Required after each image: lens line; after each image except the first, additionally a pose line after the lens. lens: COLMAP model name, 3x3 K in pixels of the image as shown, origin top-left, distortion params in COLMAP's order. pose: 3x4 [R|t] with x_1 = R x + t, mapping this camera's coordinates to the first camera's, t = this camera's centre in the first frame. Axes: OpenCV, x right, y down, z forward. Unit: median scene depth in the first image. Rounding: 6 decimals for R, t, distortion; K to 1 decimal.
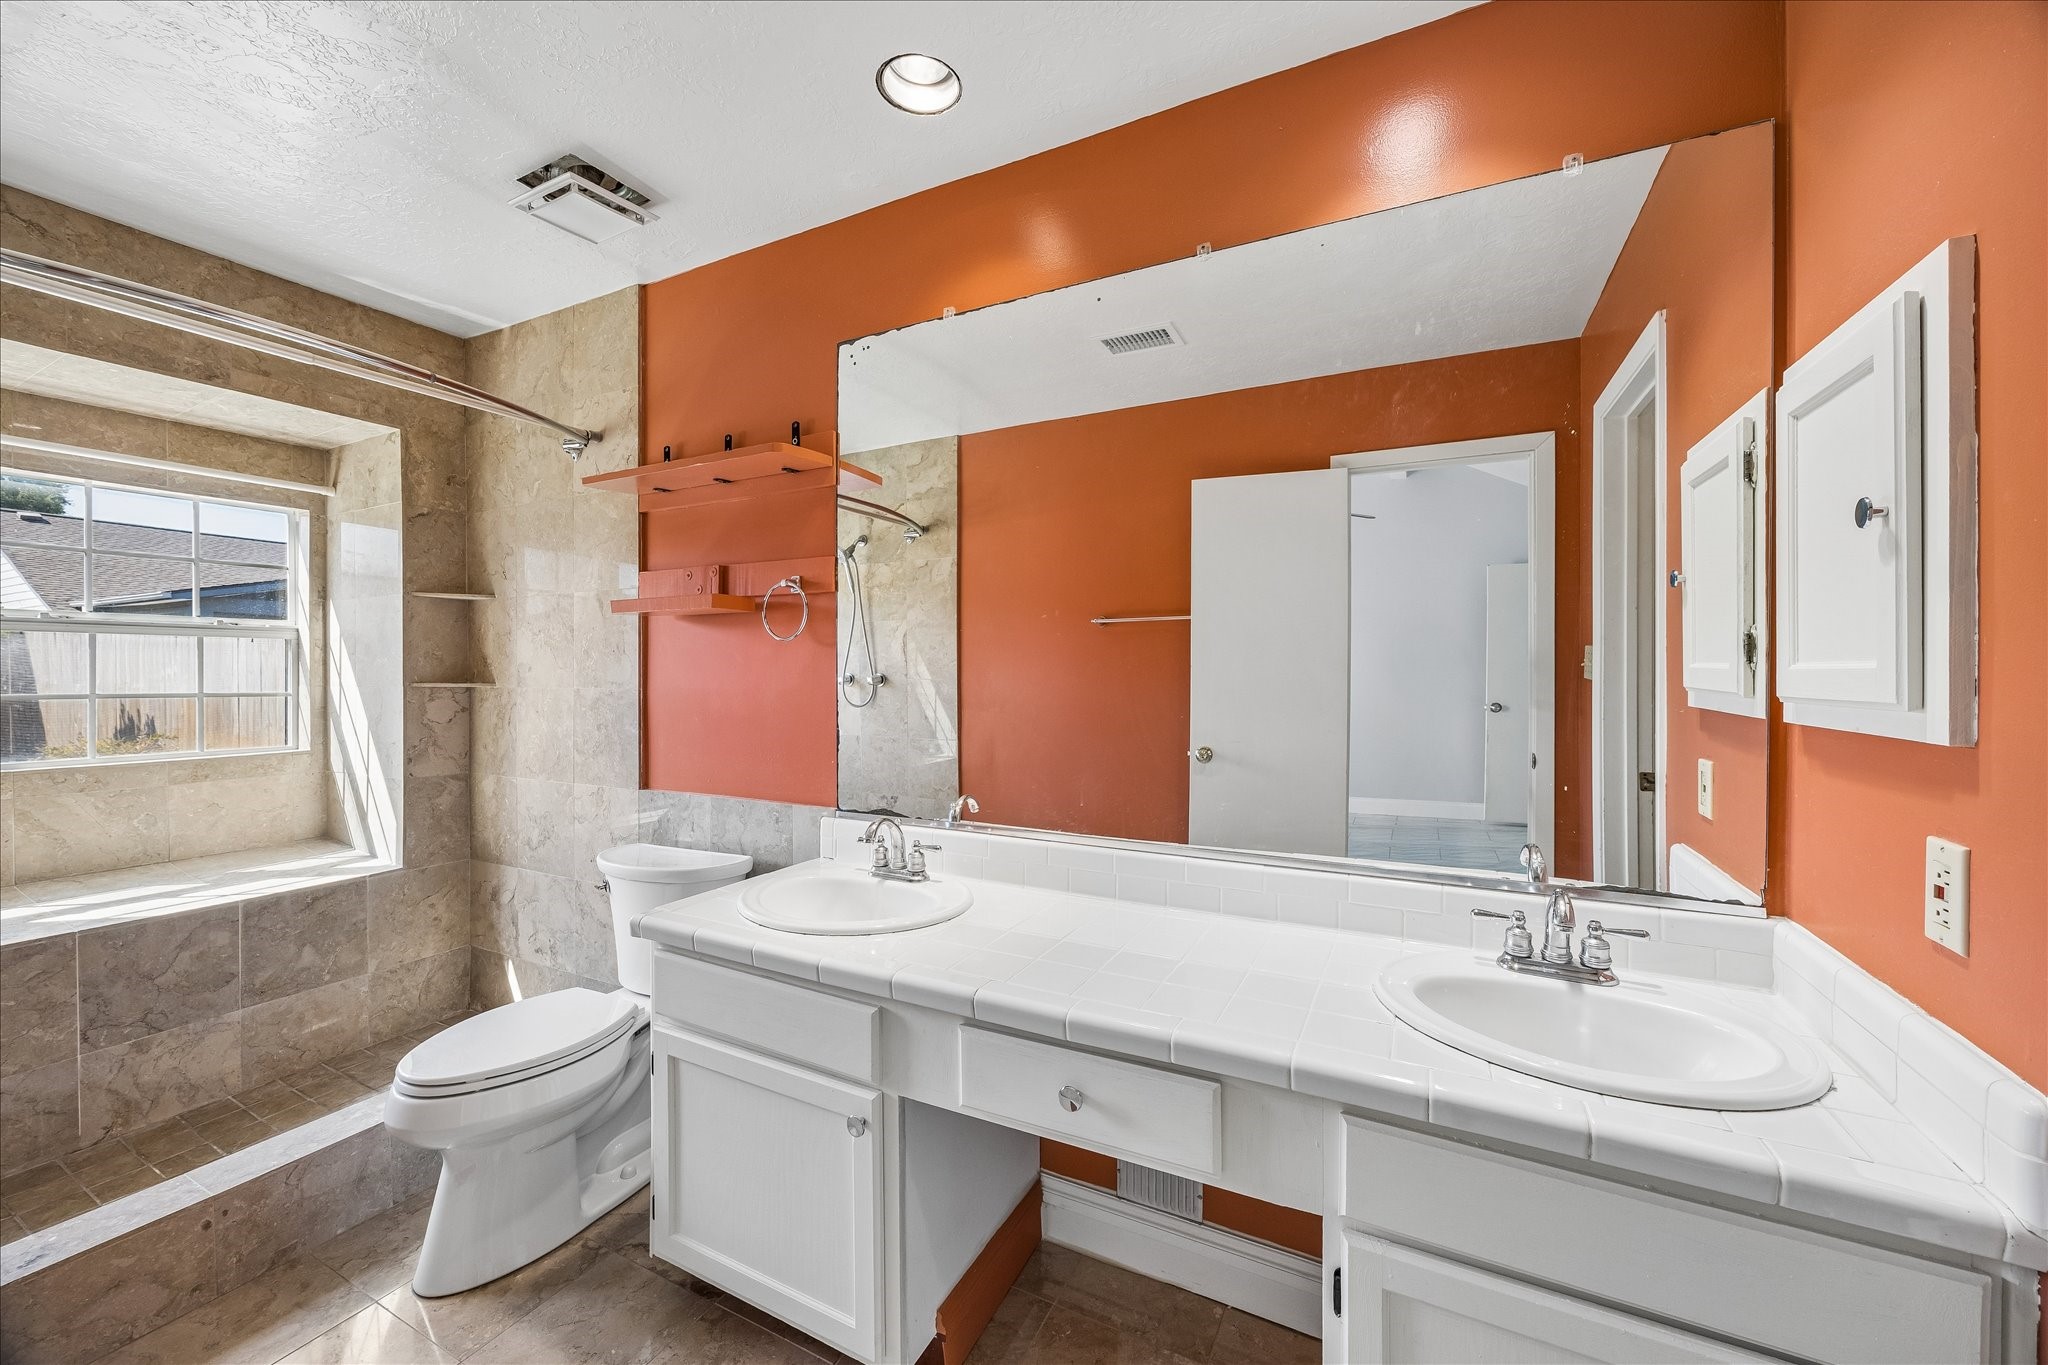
lens RADIAL K [[811.5, 0, 1019.1], [0, 811.5, 674.9], [0, 0, 1]] dist [0.003100, -0.000232]
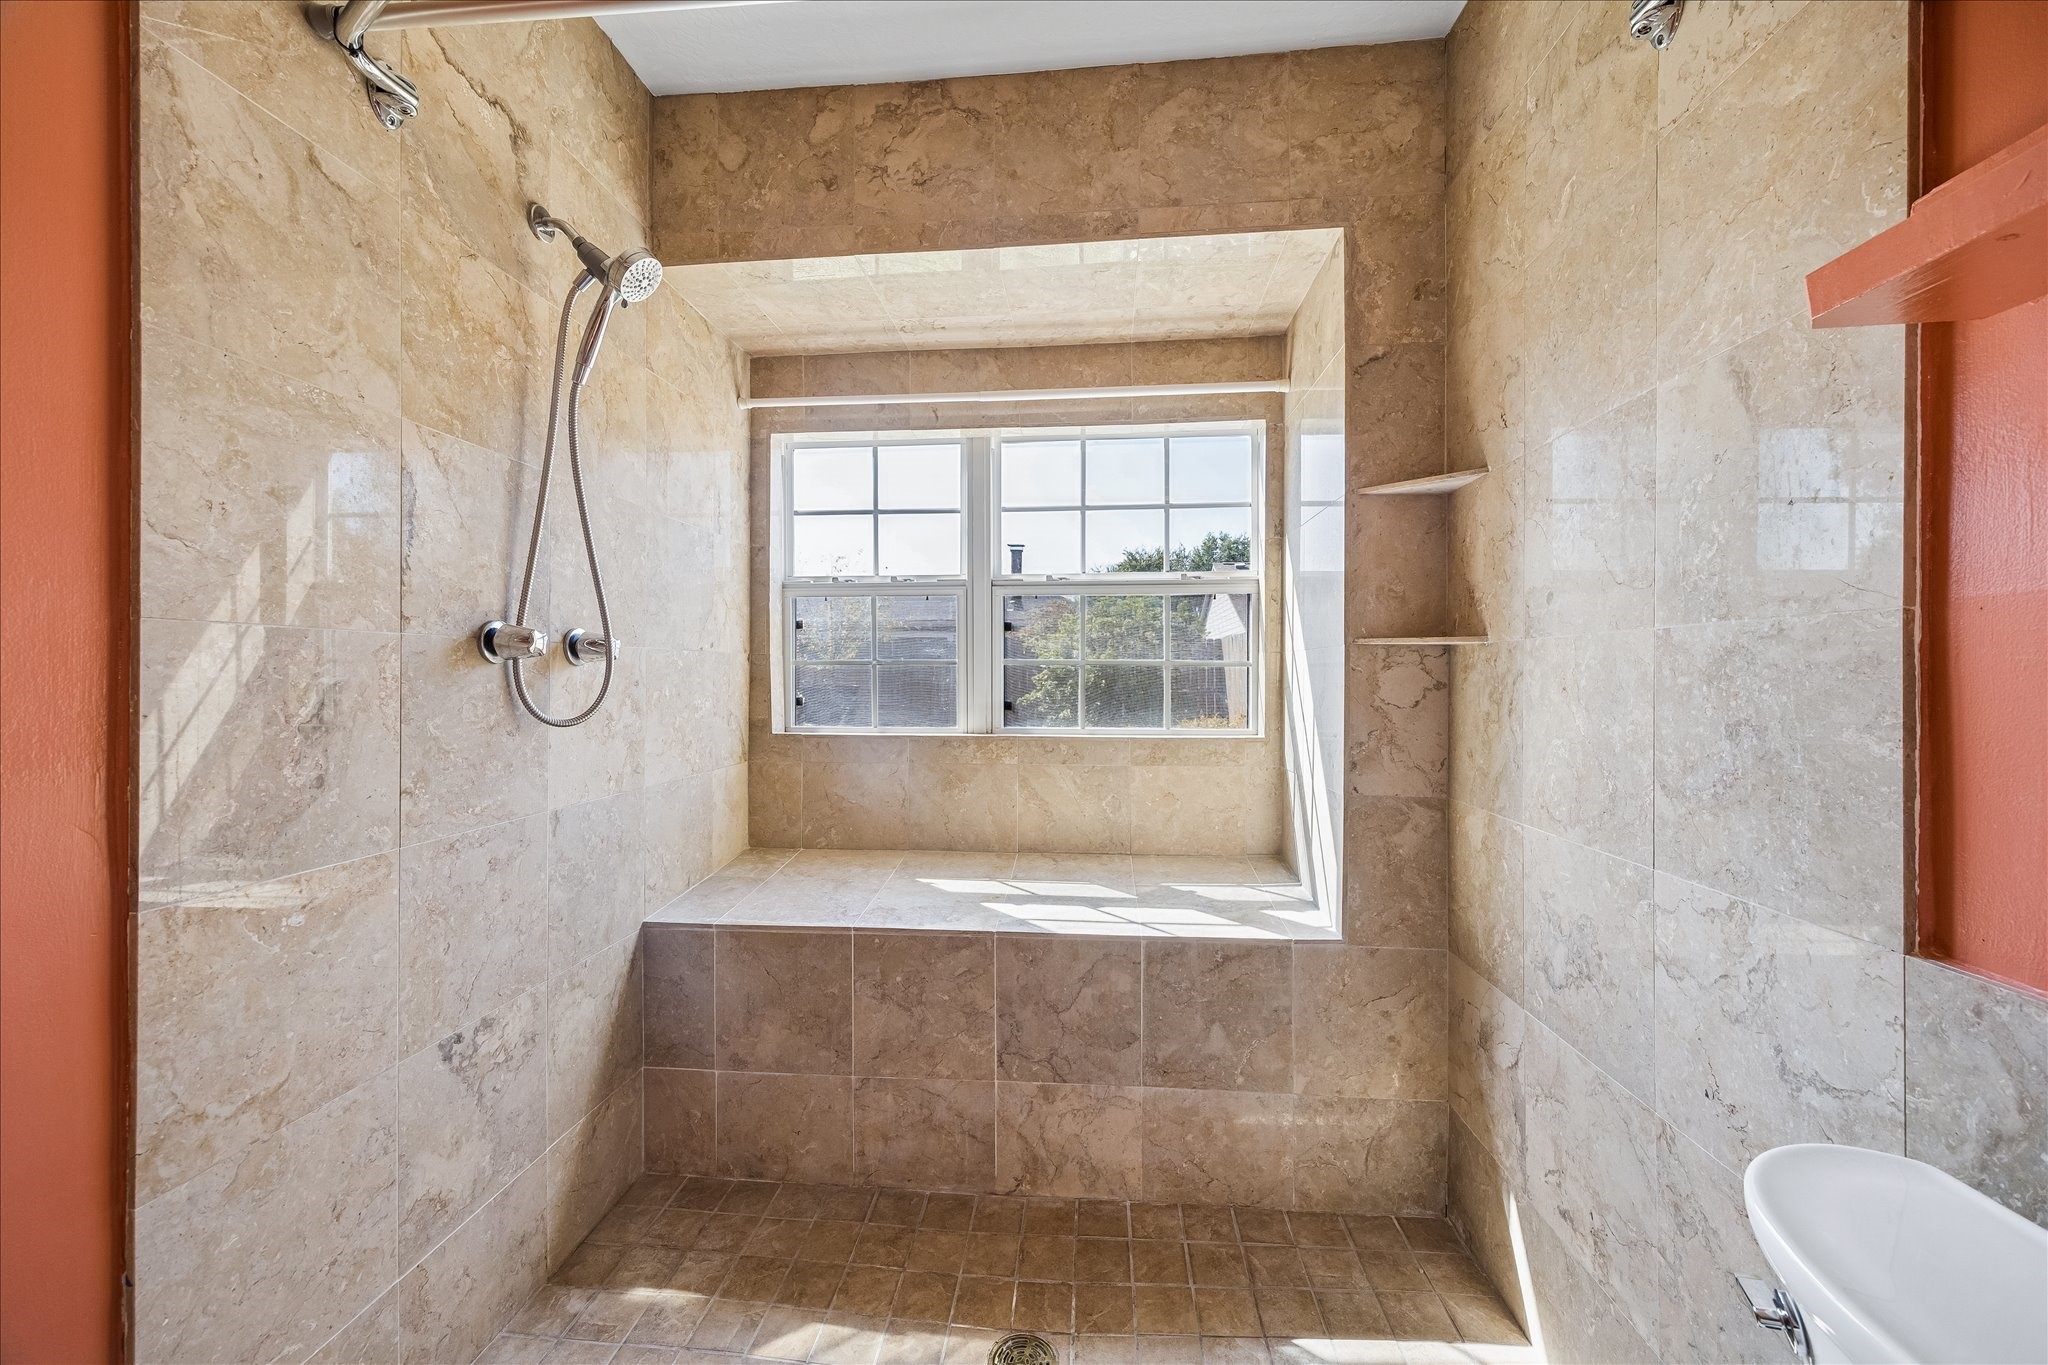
lens RADIAL K [[811.5, 0, 1019.1], [0, 811.5, 674.9], [0, 0, 1]] dist [0.003100, -0.000232]
pose [[0.396787, 0.001933, -0.917909, -0.299360], [-0.005781, 0.999983, -0.000393, 0.039983], [0.917892, 0.005462, 0.396792, 0.543467]]
